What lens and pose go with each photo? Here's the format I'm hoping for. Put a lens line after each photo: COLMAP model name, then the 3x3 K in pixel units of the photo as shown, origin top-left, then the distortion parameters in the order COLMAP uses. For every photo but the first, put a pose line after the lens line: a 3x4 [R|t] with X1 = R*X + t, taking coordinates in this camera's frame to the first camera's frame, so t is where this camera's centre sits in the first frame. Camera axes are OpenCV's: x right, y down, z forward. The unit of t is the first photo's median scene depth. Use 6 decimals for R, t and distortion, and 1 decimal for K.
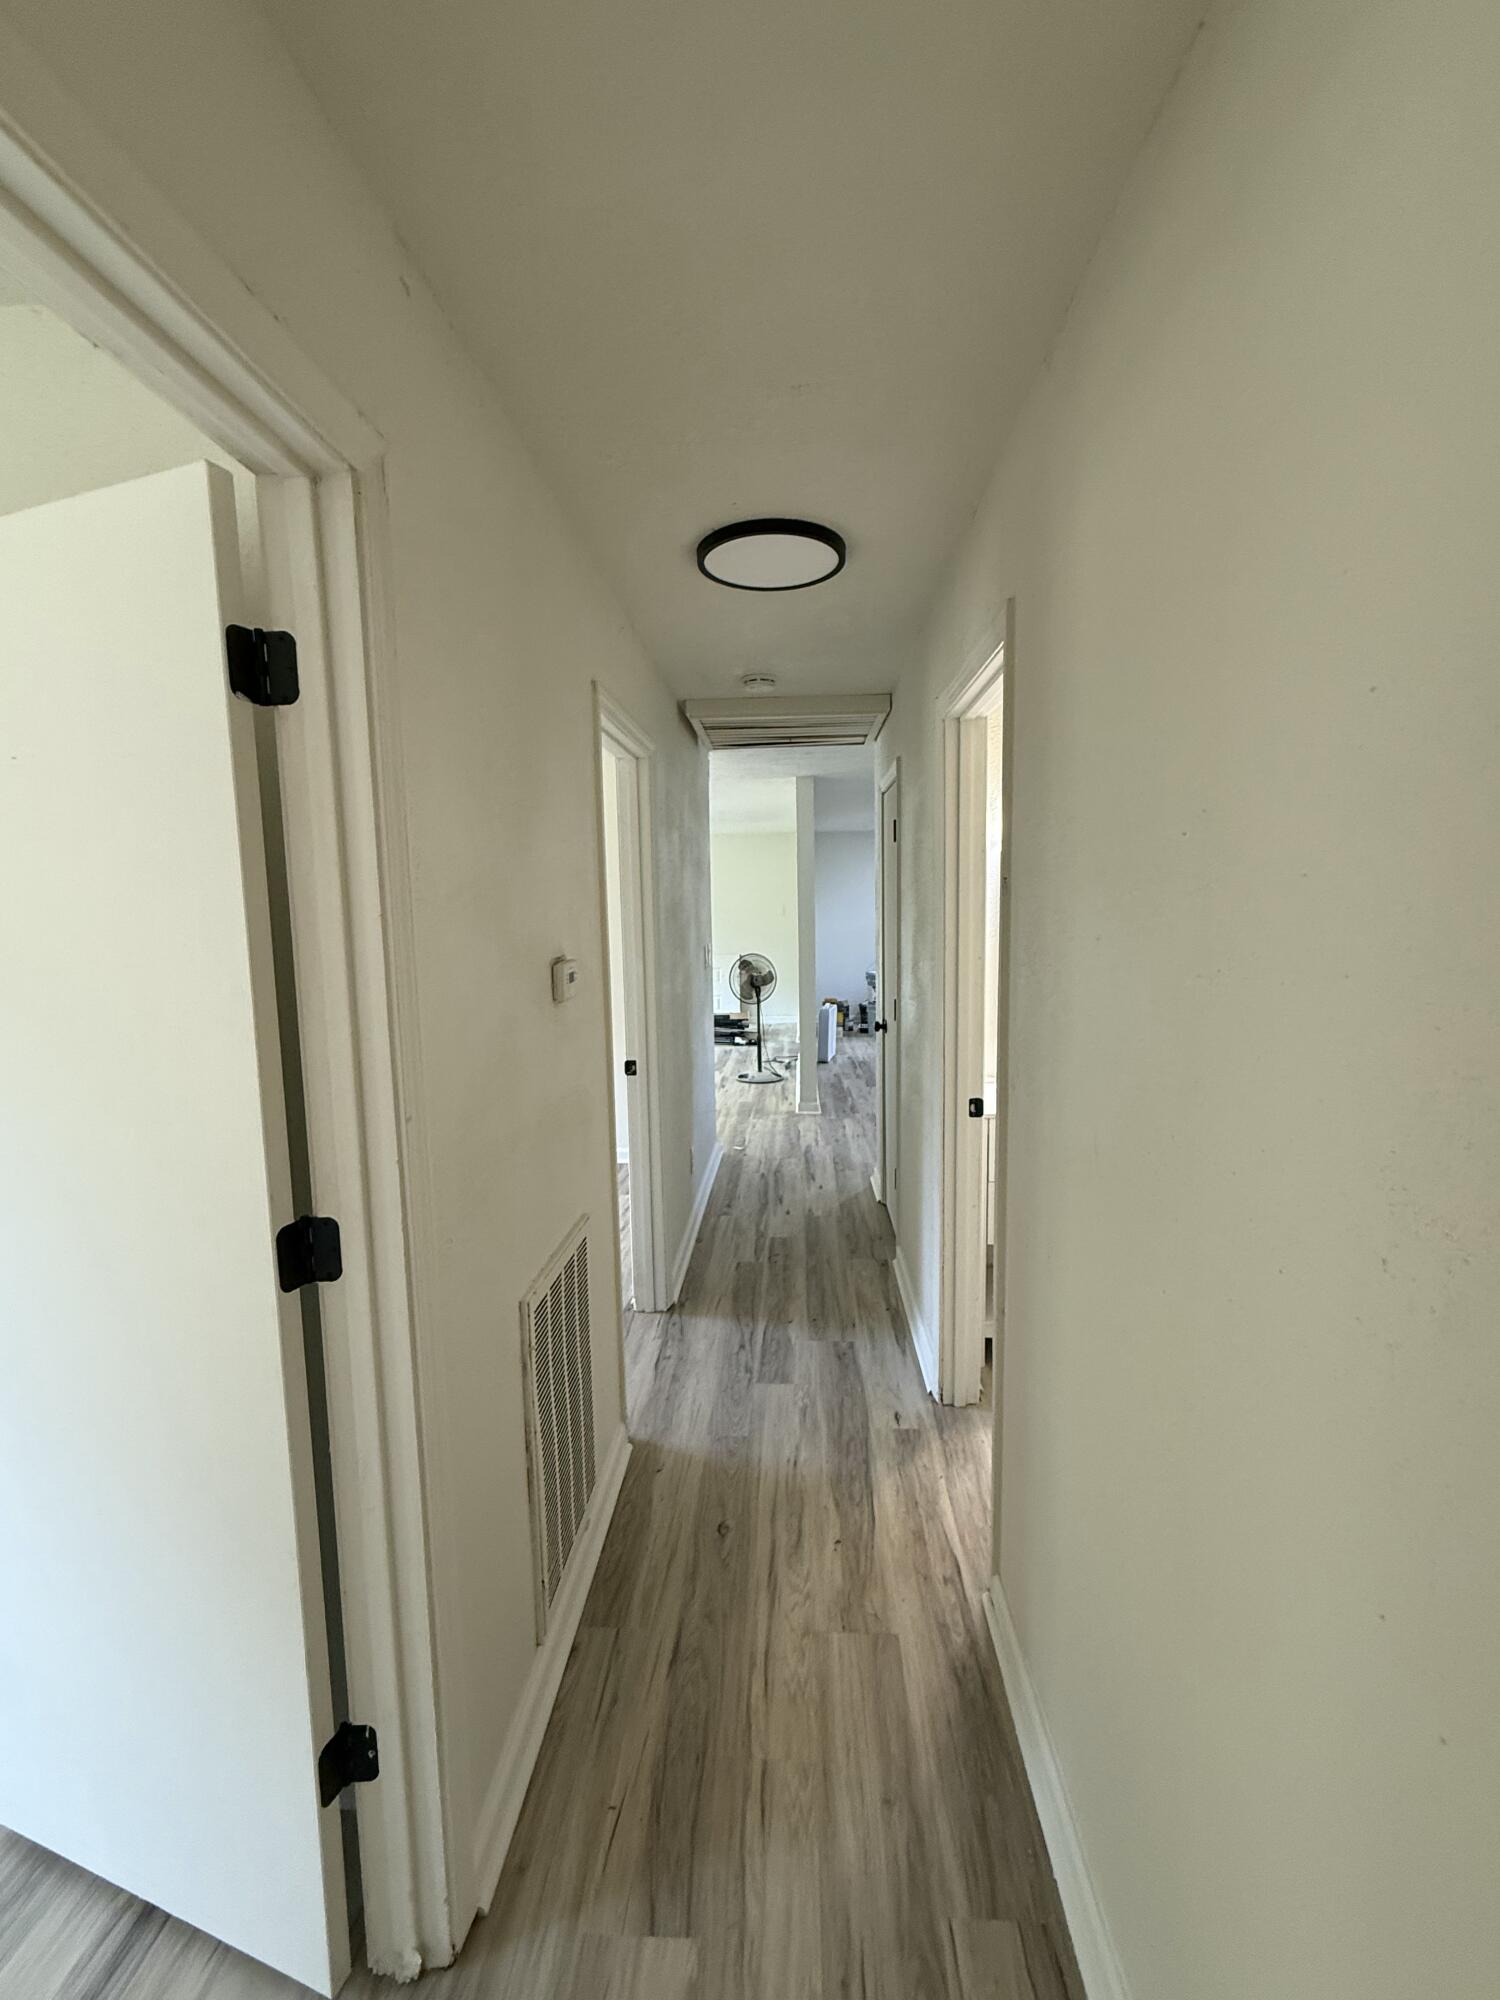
lens RADIAL K [[863.6, 0, 750.0], [0, 863.6, 1000.0], [0, 0, 1]] dist [0.000510, 0.000717]
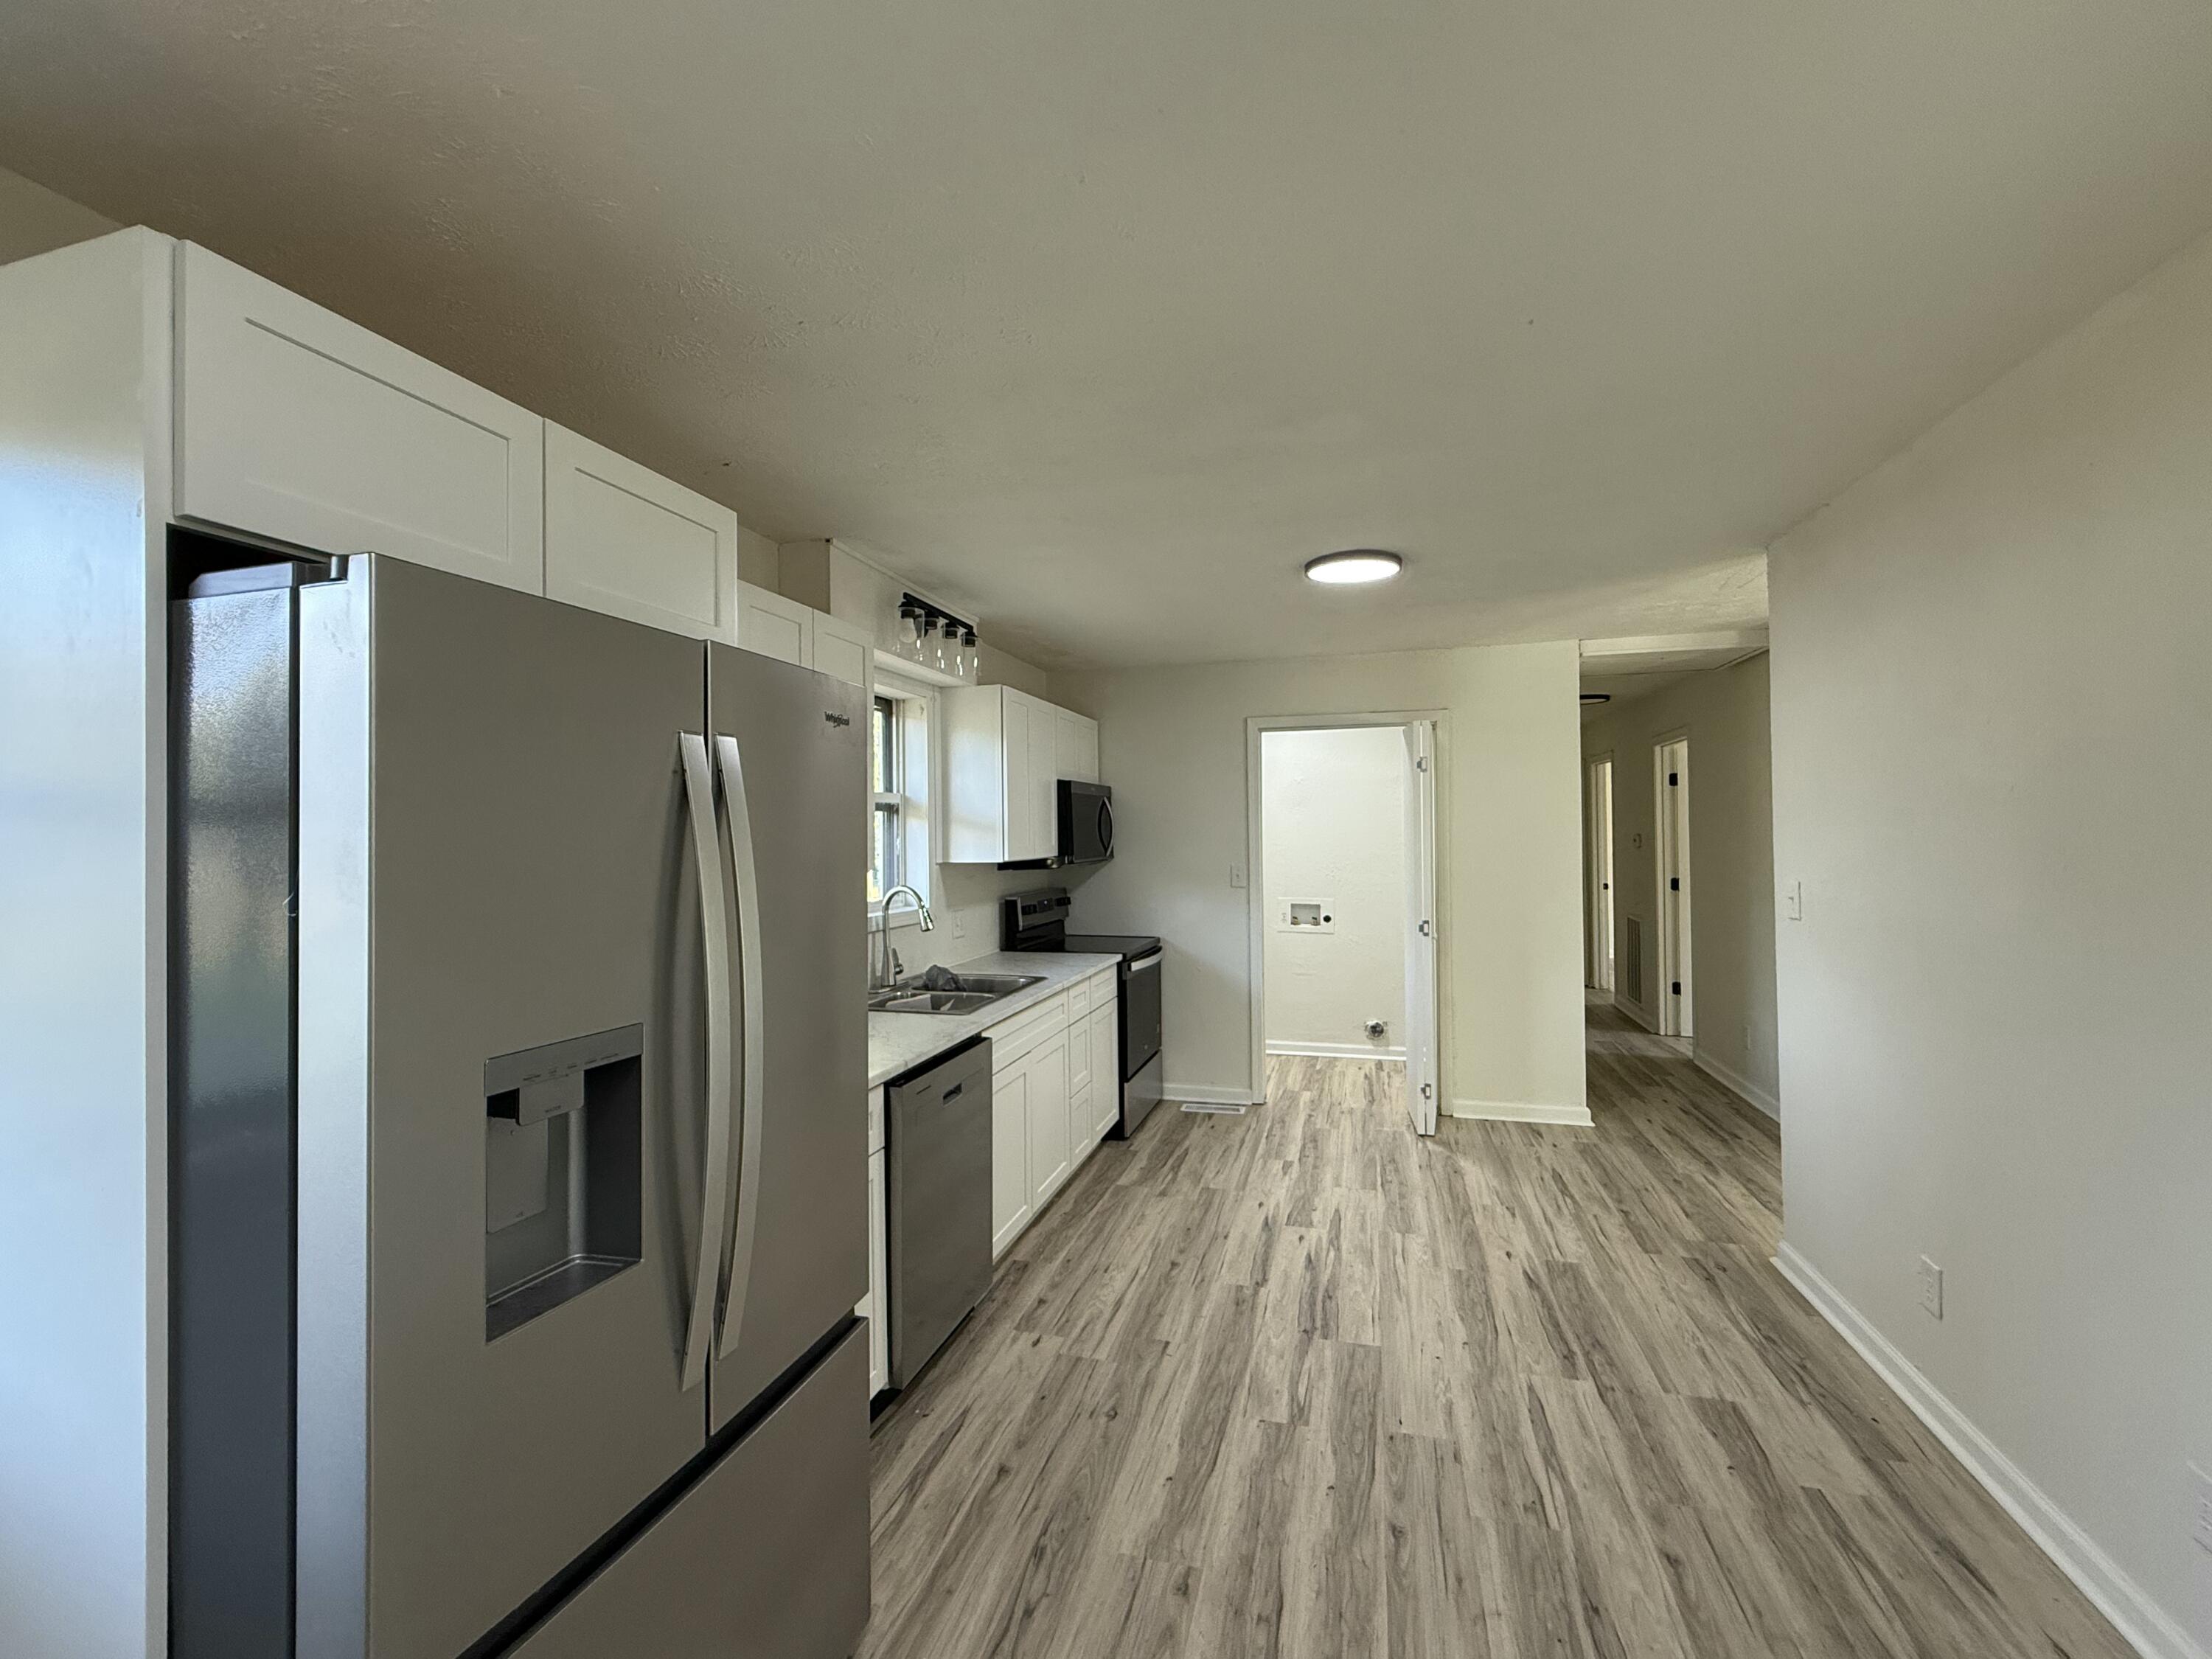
lens RADIAL K [[955.2, 0, 1106.0], [0, 955.2, 829.5], [0, 0, 1]] dist [0.000510, 0.000717]
pose [[-0.976167, 0.034702, 0.214230, 0.397562], [0.055649, 0.994153, 0.092535, -0.210113], [-0.209766, 0.102251, -0.972390, 1.969782]]
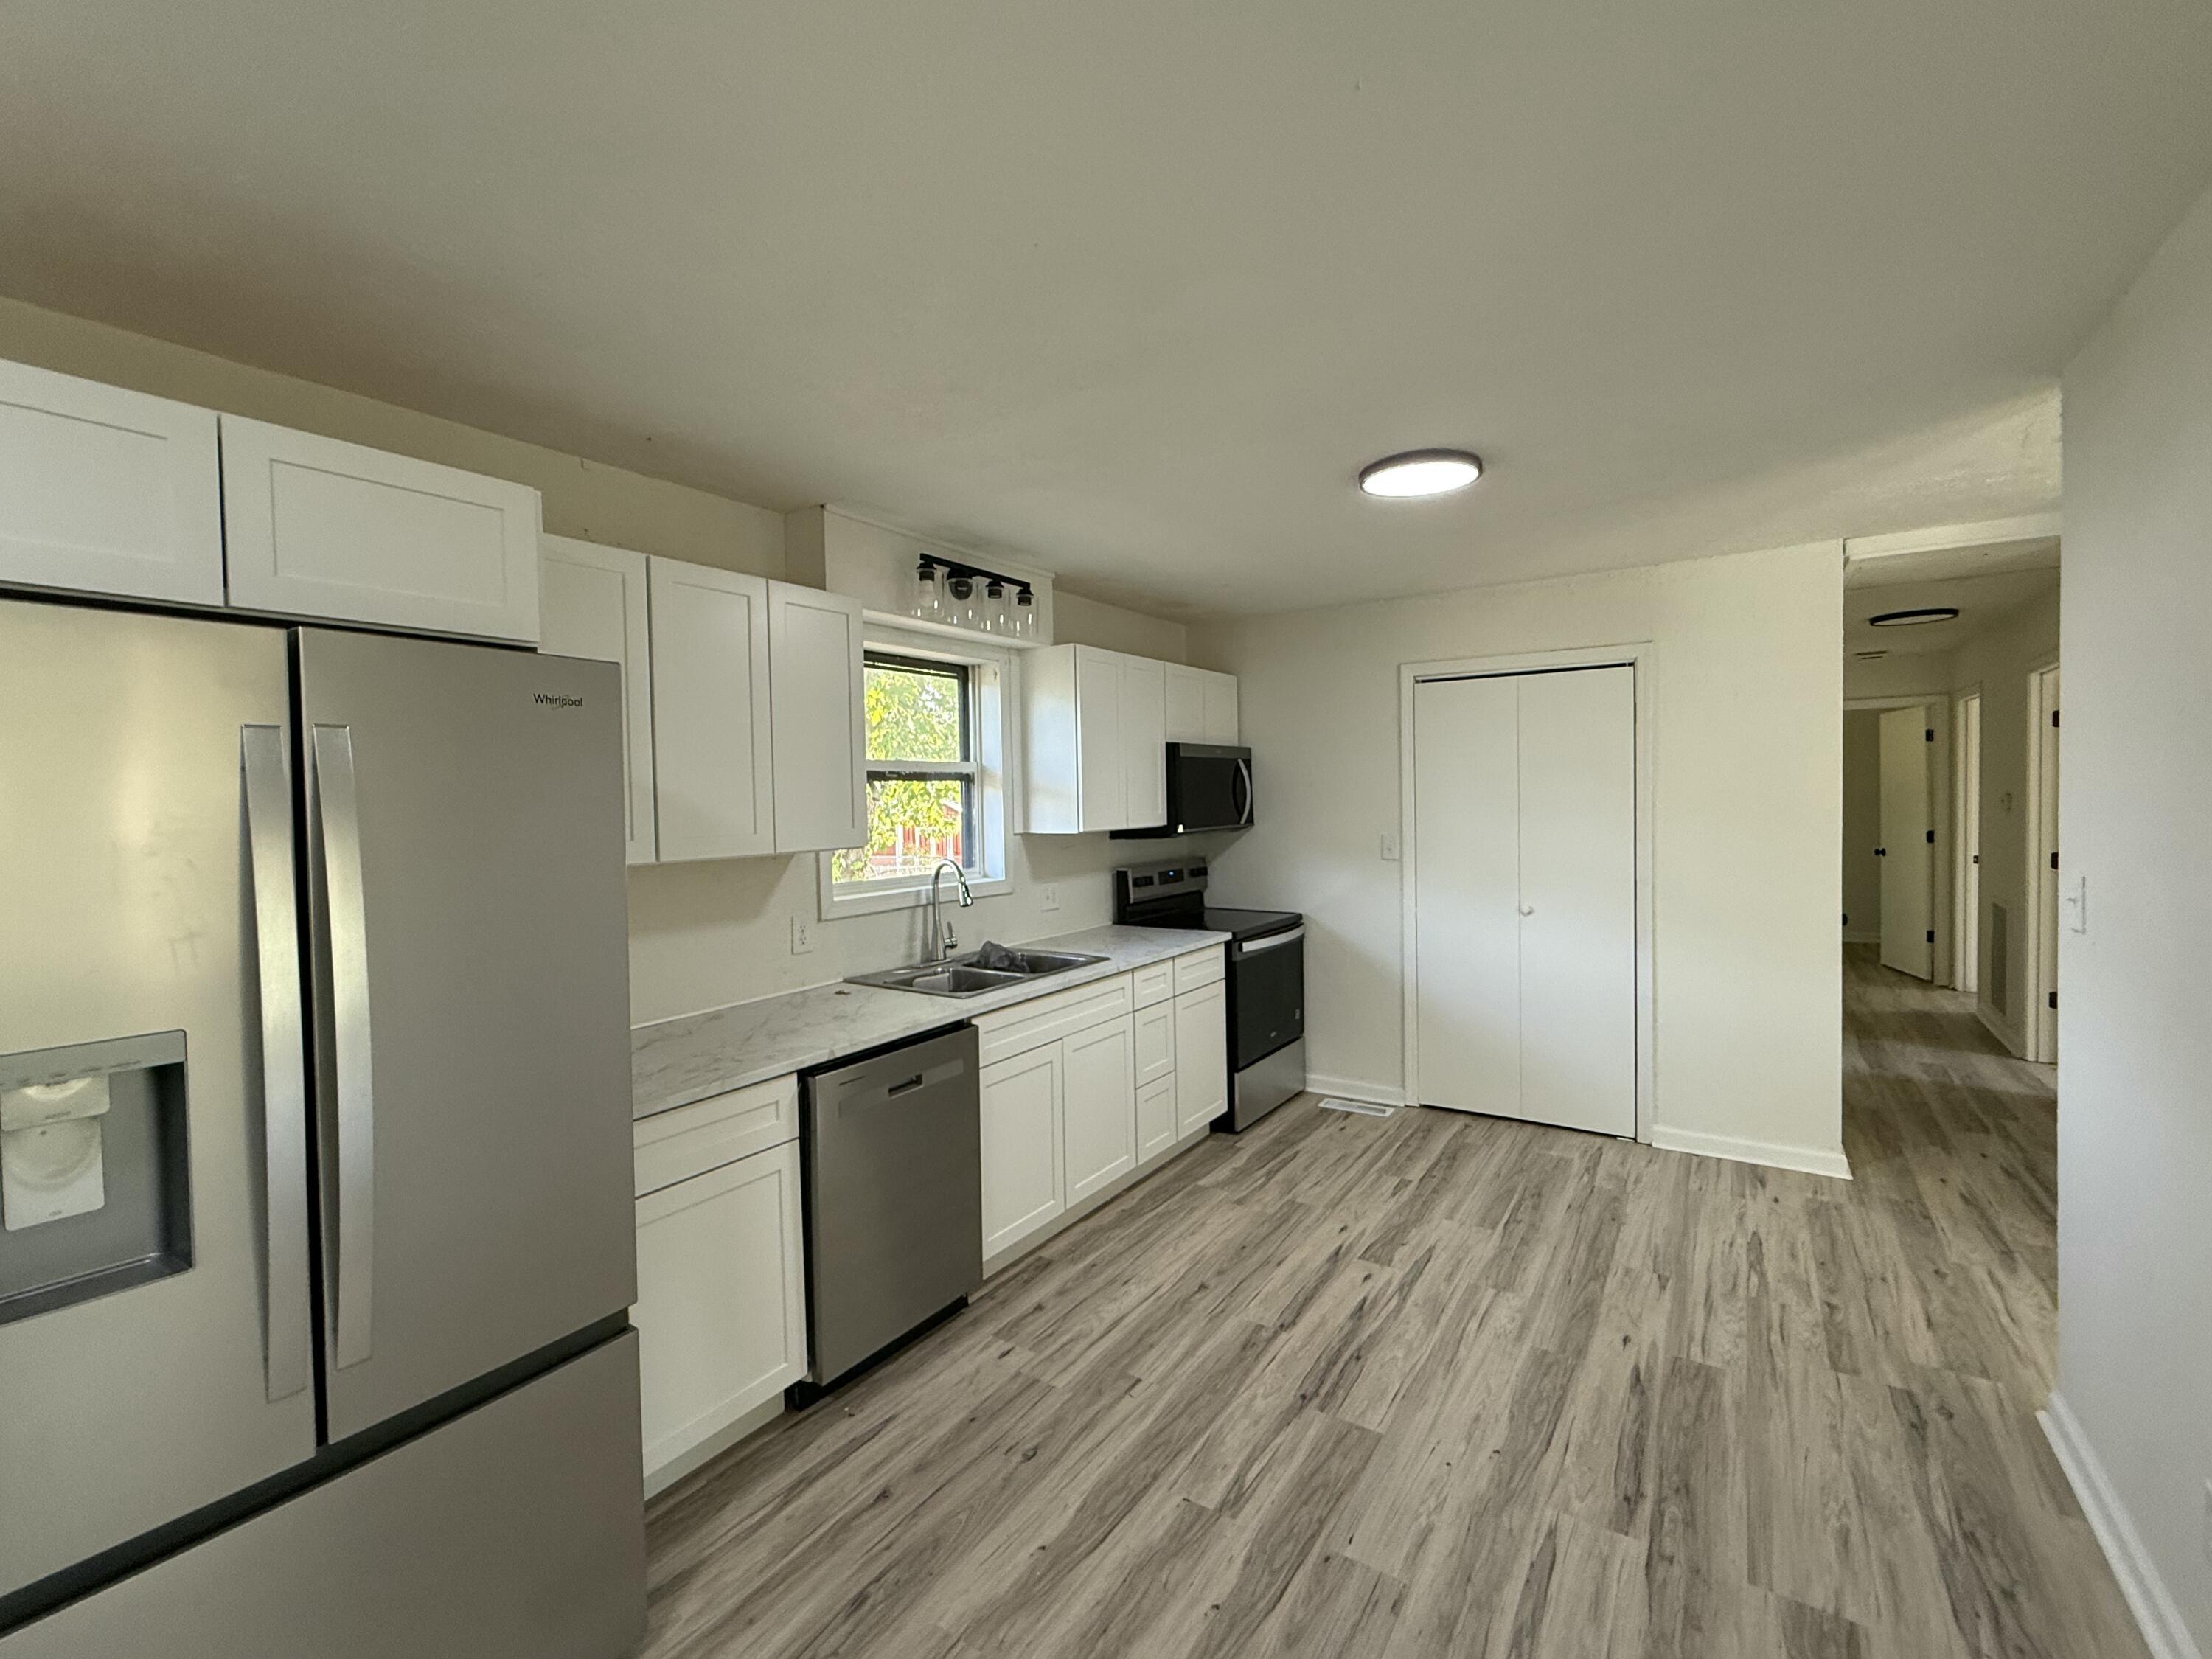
lens RADIAL K [[955.2, 0, 1106.0], [0, 955.2, 829.5], [0, 0, 1]] dist [0.000510, 0.000717]
pose [[-0.859649, 0.020142, 0.510488, 0.247593], [0.090945, 0.989296, 0.114115, -0.200457], [-0.502725, 0.144525, -0.852279, 1.841323]]
